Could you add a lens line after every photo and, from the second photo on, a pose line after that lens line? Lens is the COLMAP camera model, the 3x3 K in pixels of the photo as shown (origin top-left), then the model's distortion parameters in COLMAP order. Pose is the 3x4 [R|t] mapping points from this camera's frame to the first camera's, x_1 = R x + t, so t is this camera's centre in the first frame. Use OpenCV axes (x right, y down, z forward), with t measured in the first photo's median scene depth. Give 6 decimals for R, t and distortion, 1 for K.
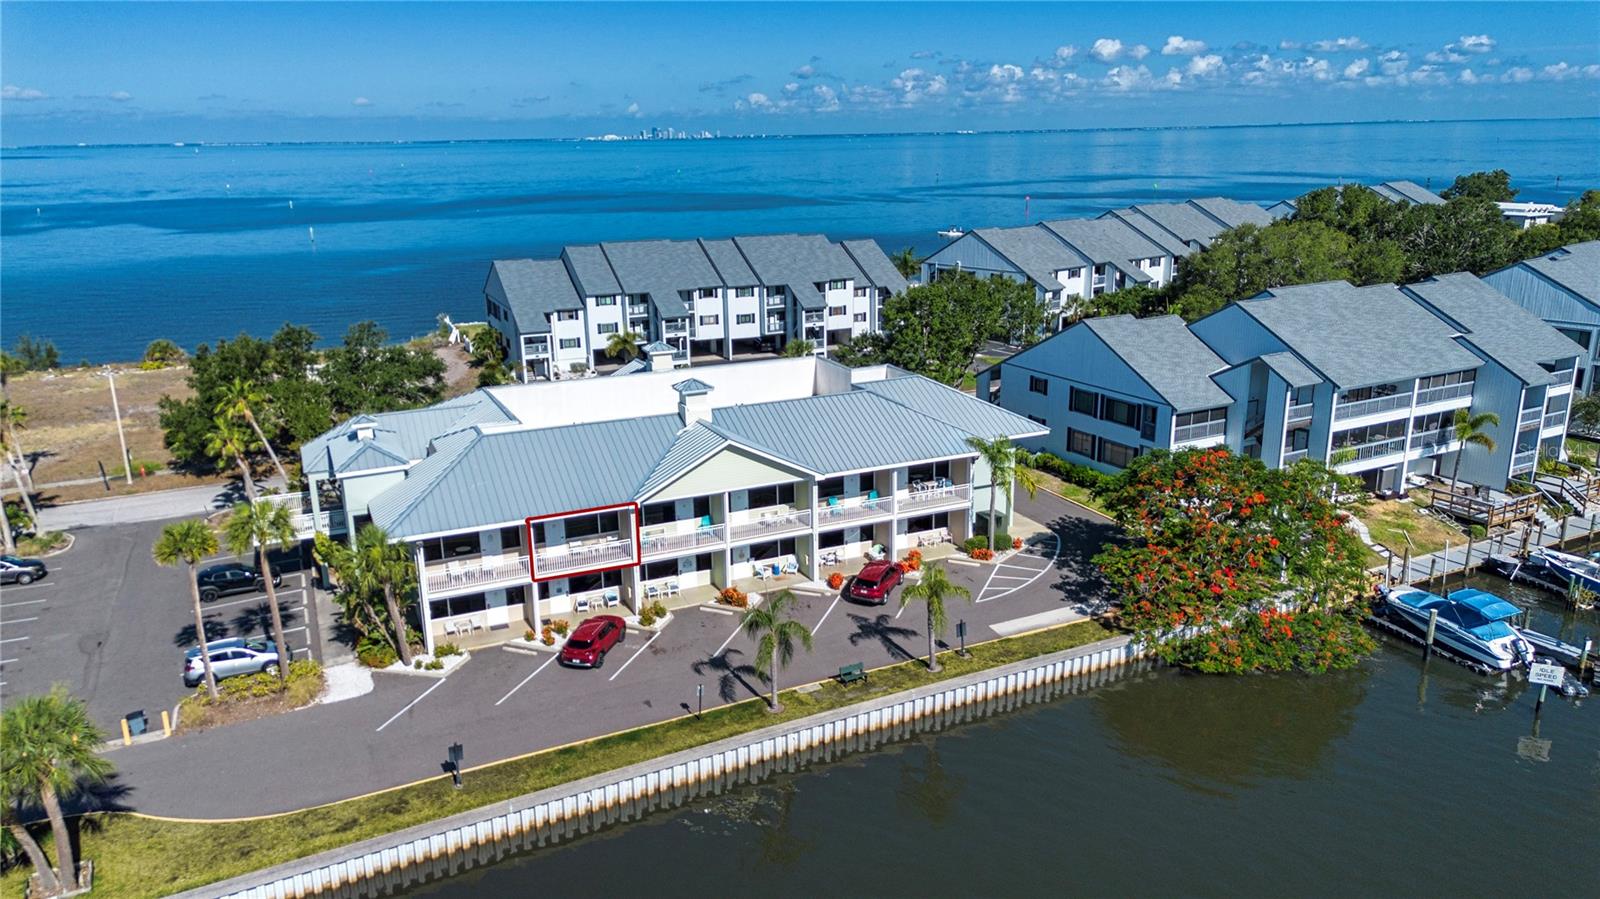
lens RADIAL K [[1132.4, 0, 799.9], [0, 1132.4, 450.0], [0, 0, 1]] dist [0.102348, -0.132072]
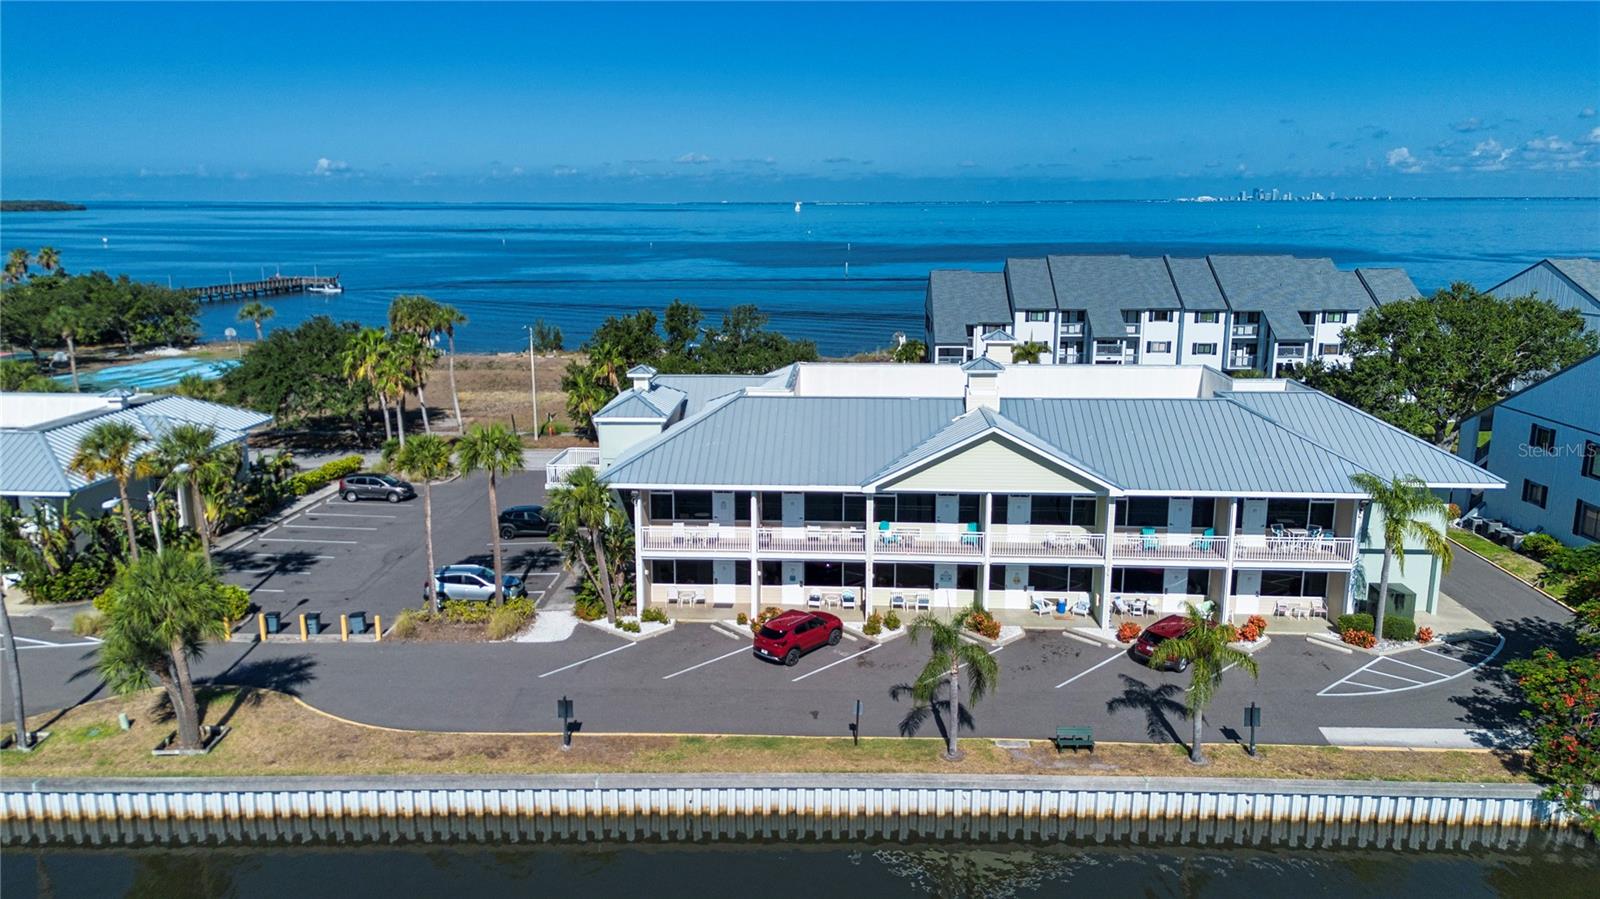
lens RADIAL K [[1174.8, 0, 827.7], [0, 1174.8, 450.9], [0, 0, 1]] dist [0.100351, -0.153163]
pose [[0.882083, 0.108051, -0.458535, 0.201261], [-0.139809, 0.989532, -0.035773, 0.050046], [0.449870, 0.095662, 0.887956, 0.180093]]
